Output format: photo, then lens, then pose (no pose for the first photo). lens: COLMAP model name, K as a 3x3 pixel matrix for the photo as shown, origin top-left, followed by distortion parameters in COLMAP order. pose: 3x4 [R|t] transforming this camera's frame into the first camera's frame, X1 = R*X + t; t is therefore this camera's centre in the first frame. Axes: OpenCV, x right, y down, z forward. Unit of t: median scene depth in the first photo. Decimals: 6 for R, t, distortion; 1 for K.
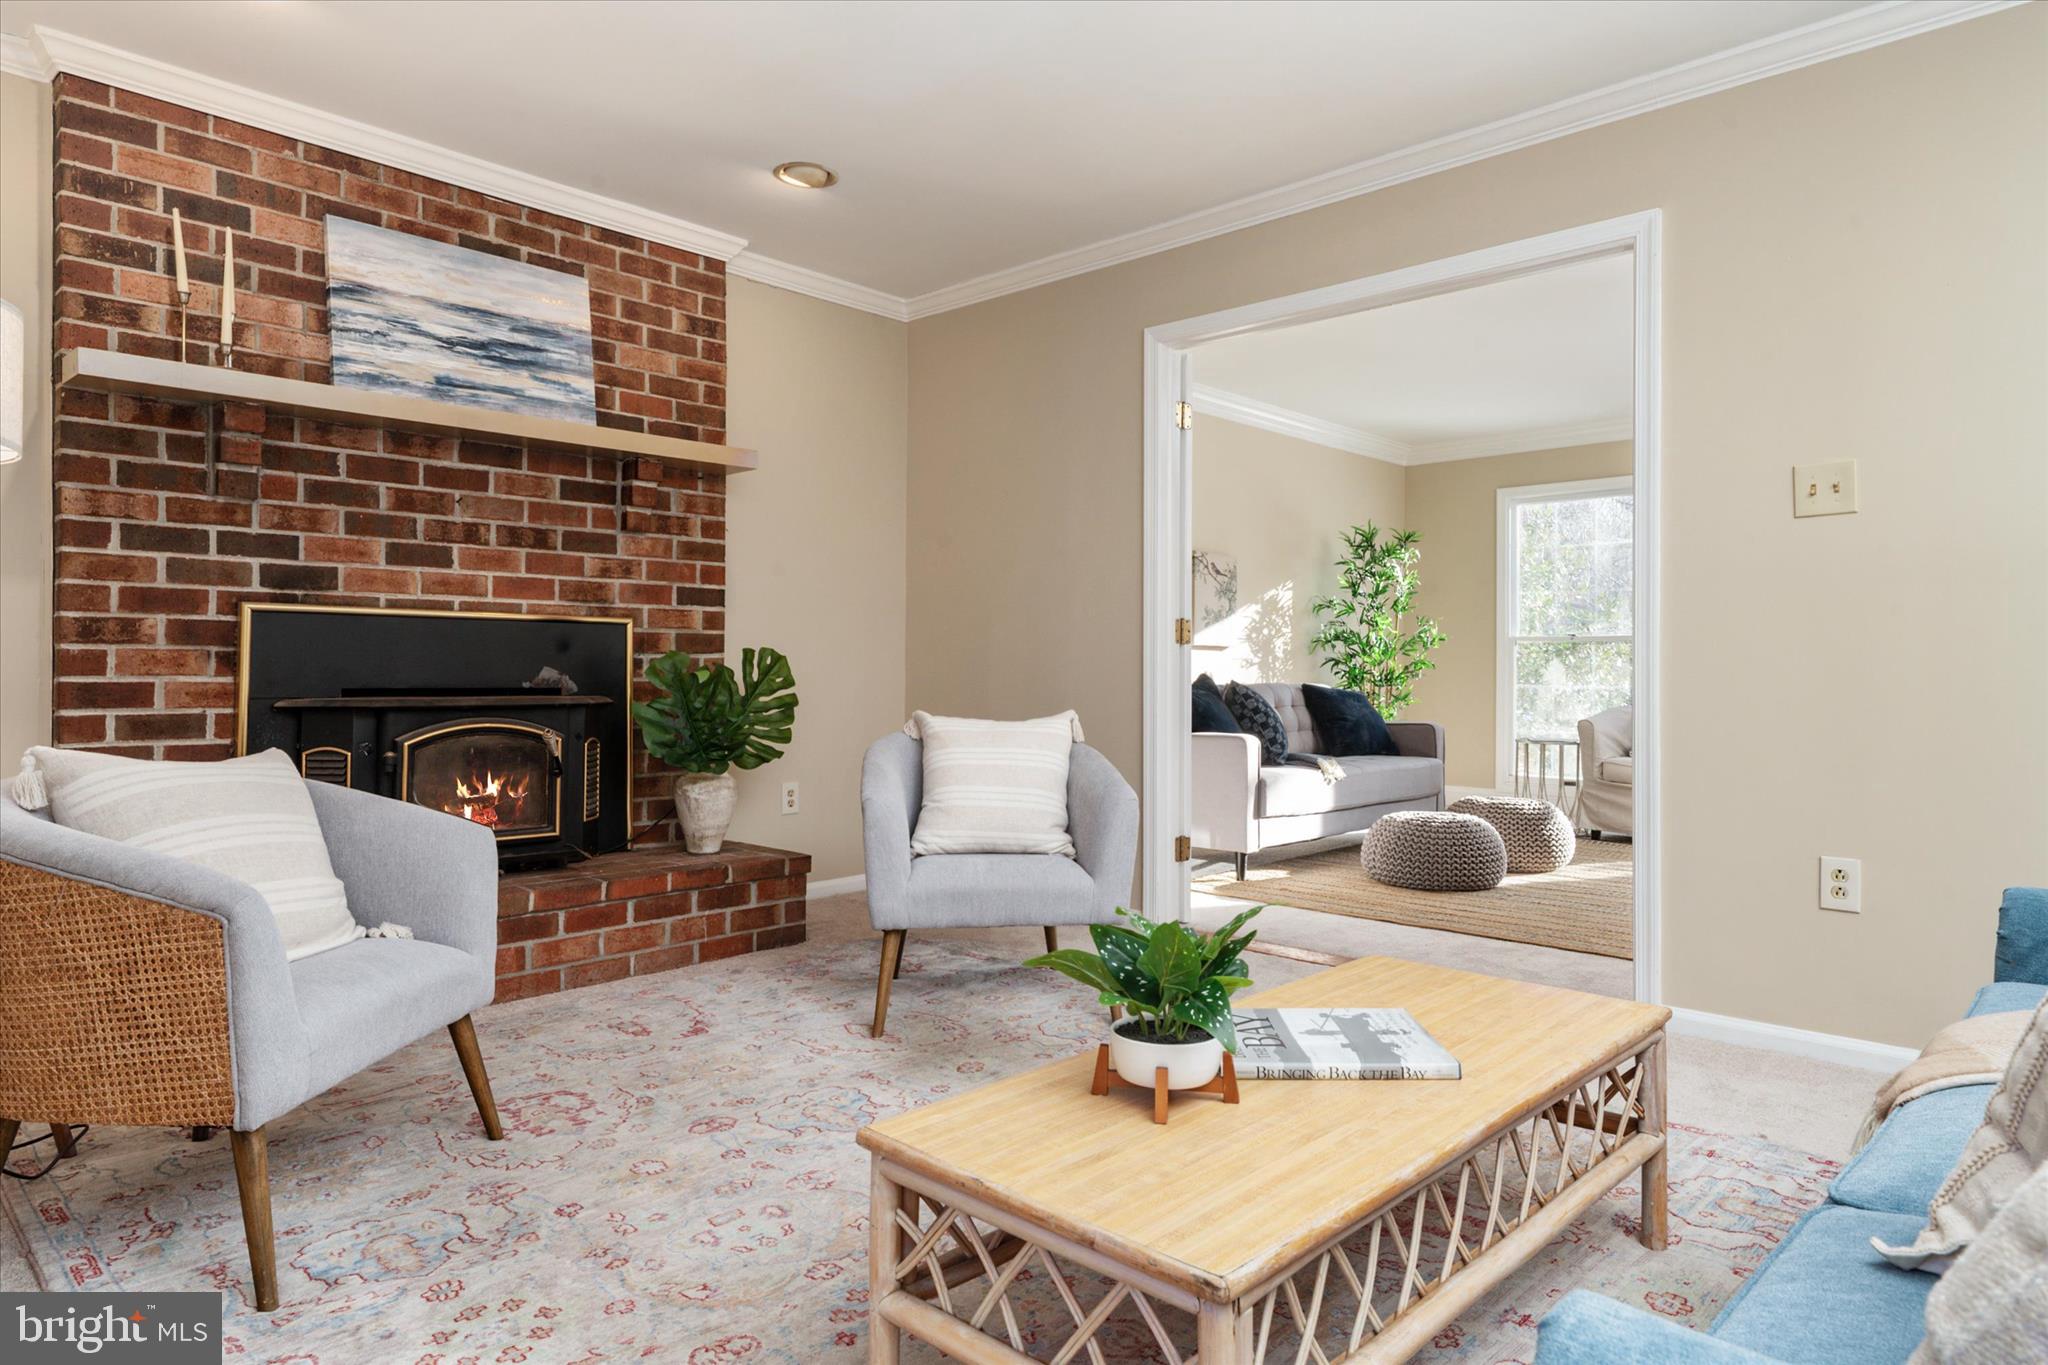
lens RADIAL K [[1211.3, 0, 1027.6], [0, 1211.3, 667.0], [0, 0, 1]] dist [0.004832, 0.002134]
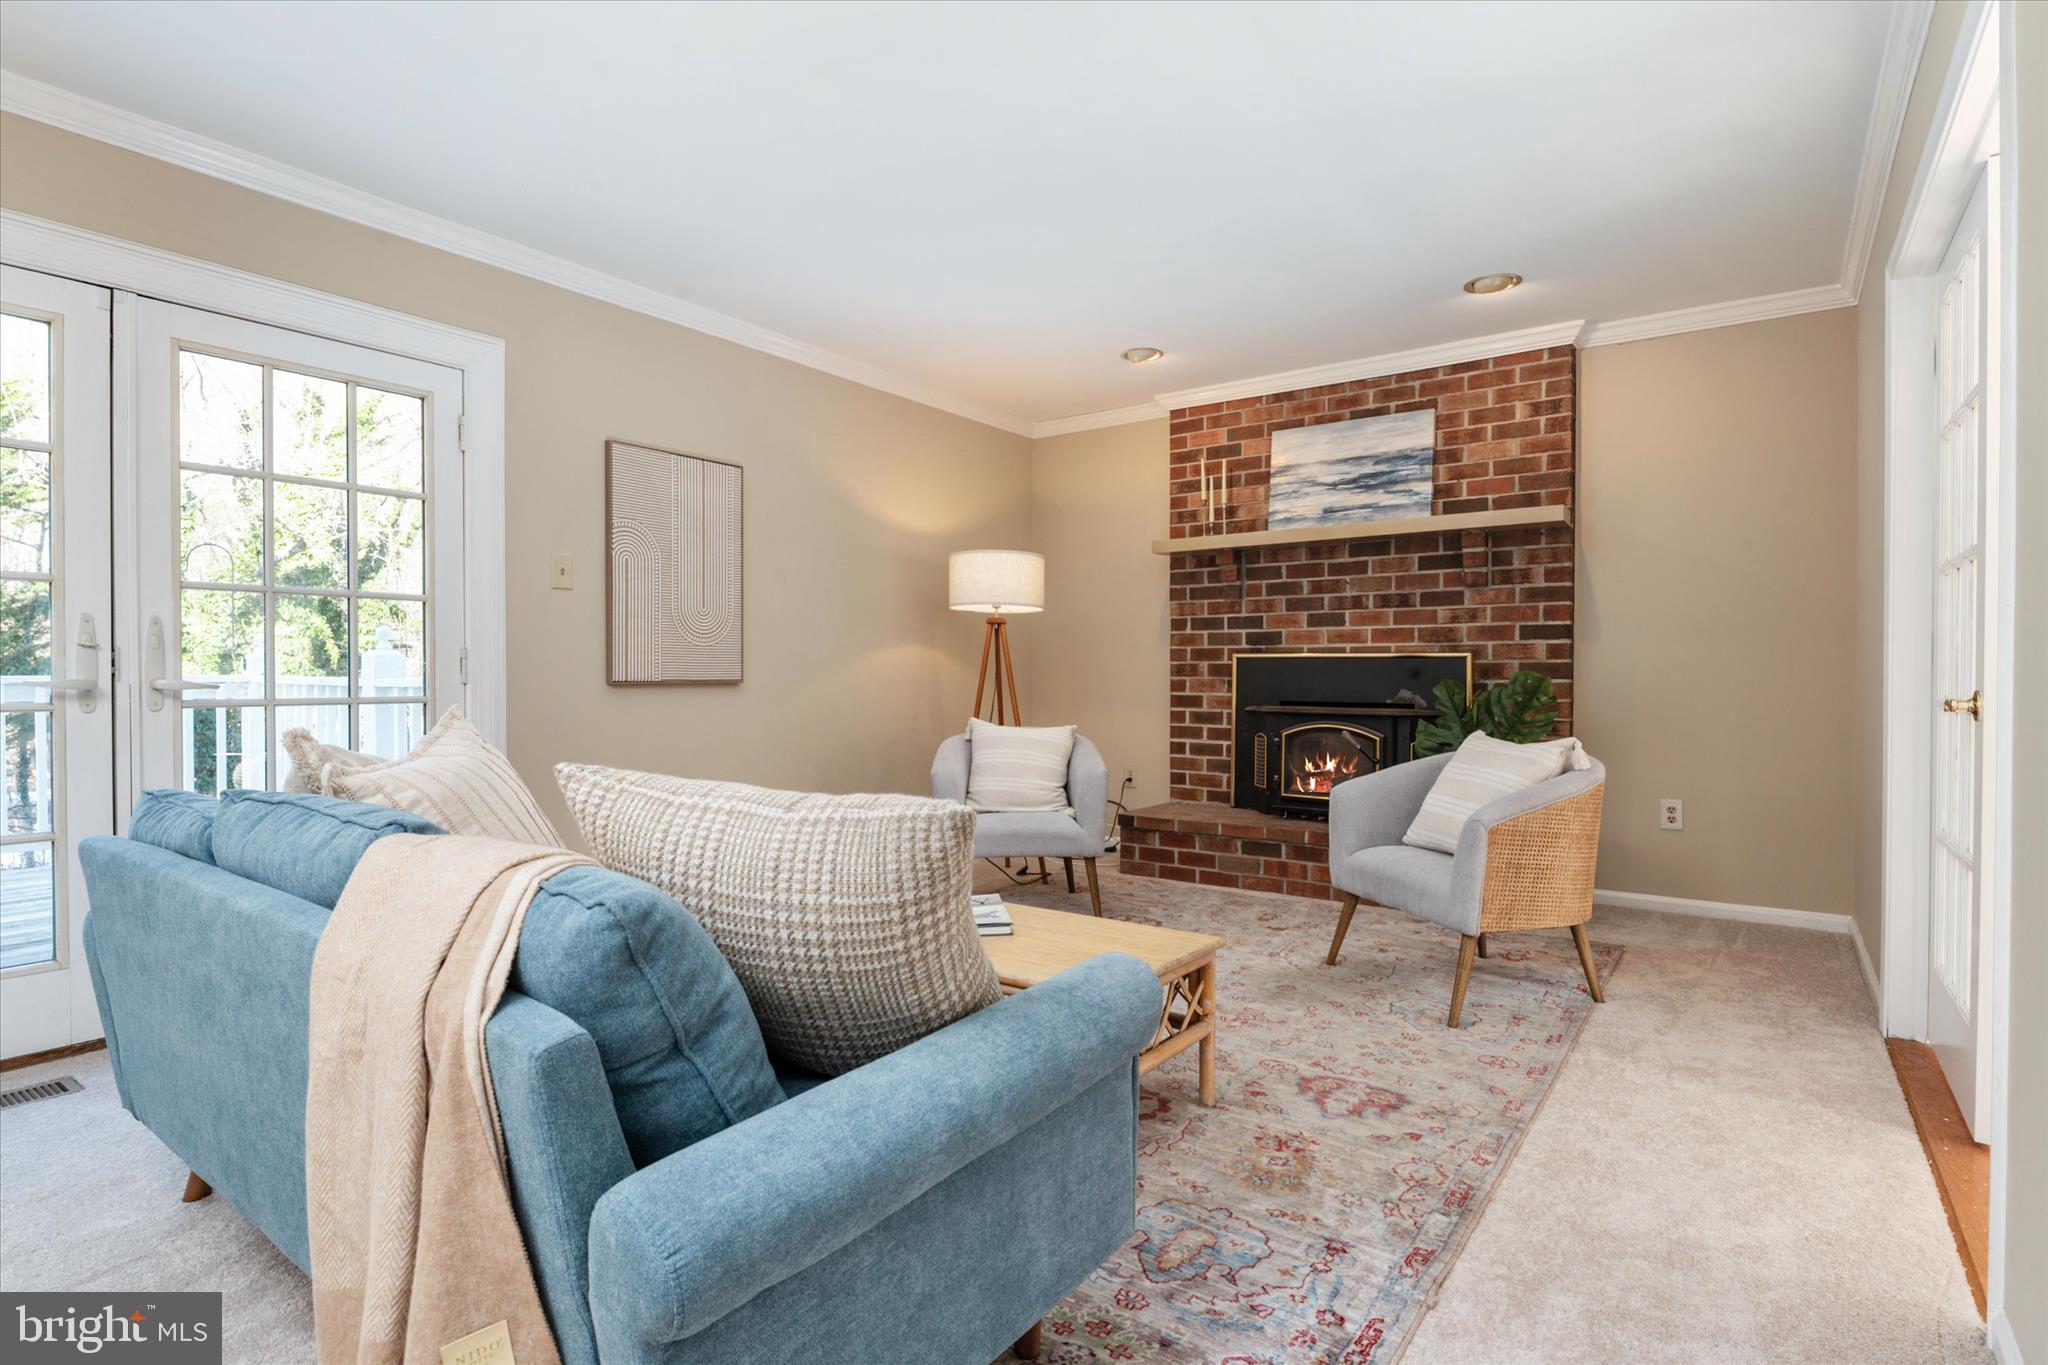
lens RADIAL K [[1018.8, 0, 1023.3], [0, 1018.8, 683.0], [0, 0, 1]] dist [0.004021, -0.002316]
pose [[0.134930, 0.005679, -0.990839, 0.777377], [-0.000251, 0.999984, 0.005697, -0.014807], [0.990855, -0.000520, 0.134929, 0.405995]]
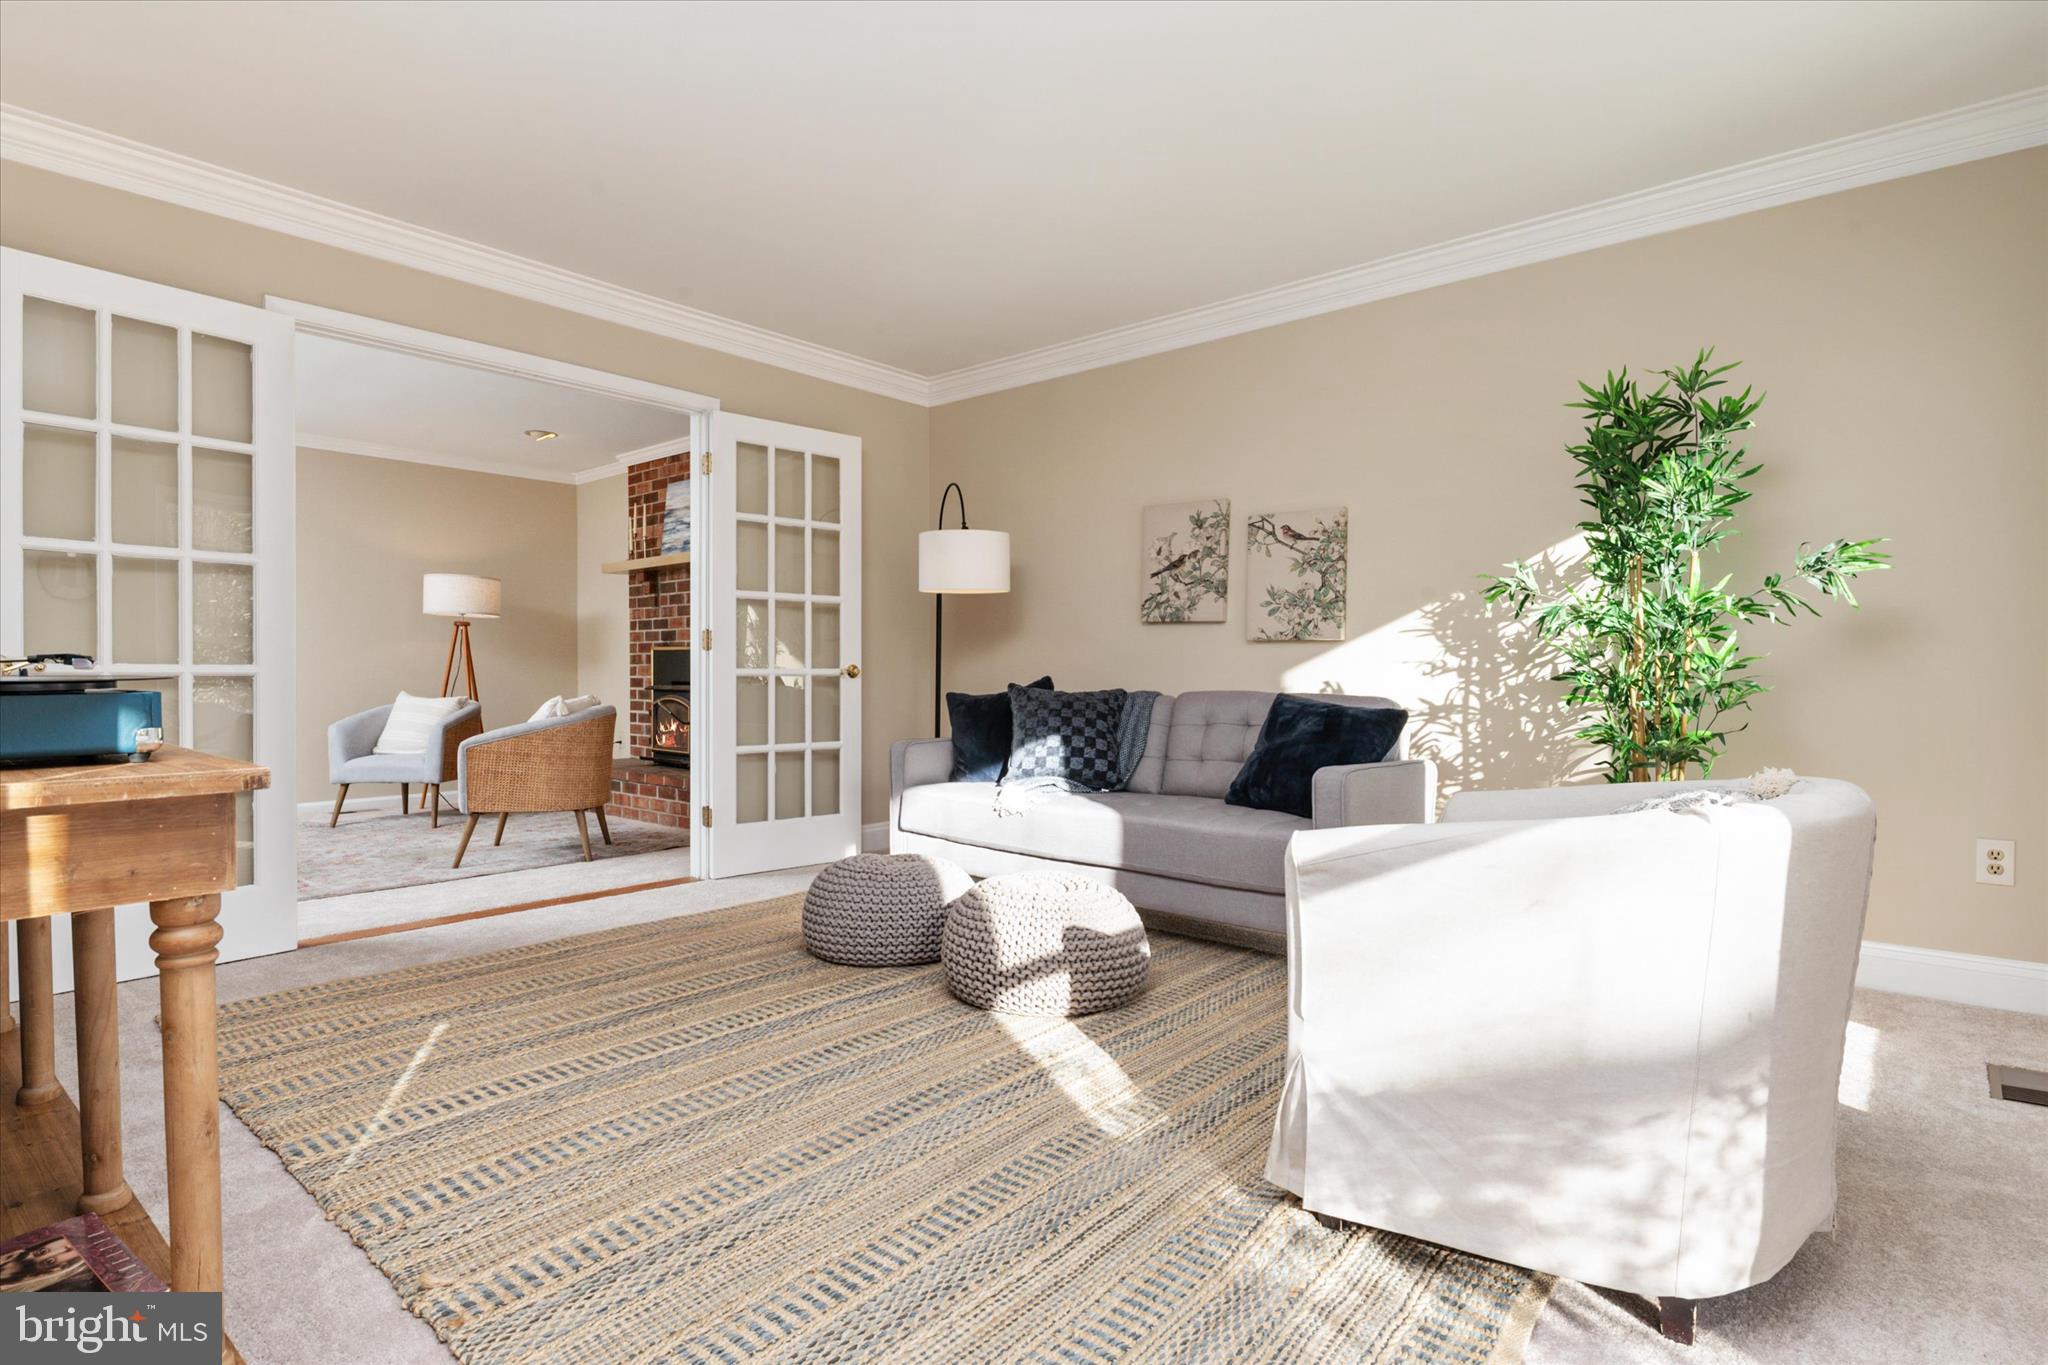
lens RADIAL K [[1018.8, 0, 1020.1], [0, 1018.8, 687.3], [0, 0, 1]] dist [0.004021, -0.002316]
pose [[0.049680, 0.008772, -0.998727, 1.360870], [-0.002653, 0.999959, 0.008650, 0.009698], [0.998762, 0.002220, 0.049701, 1.470186]]
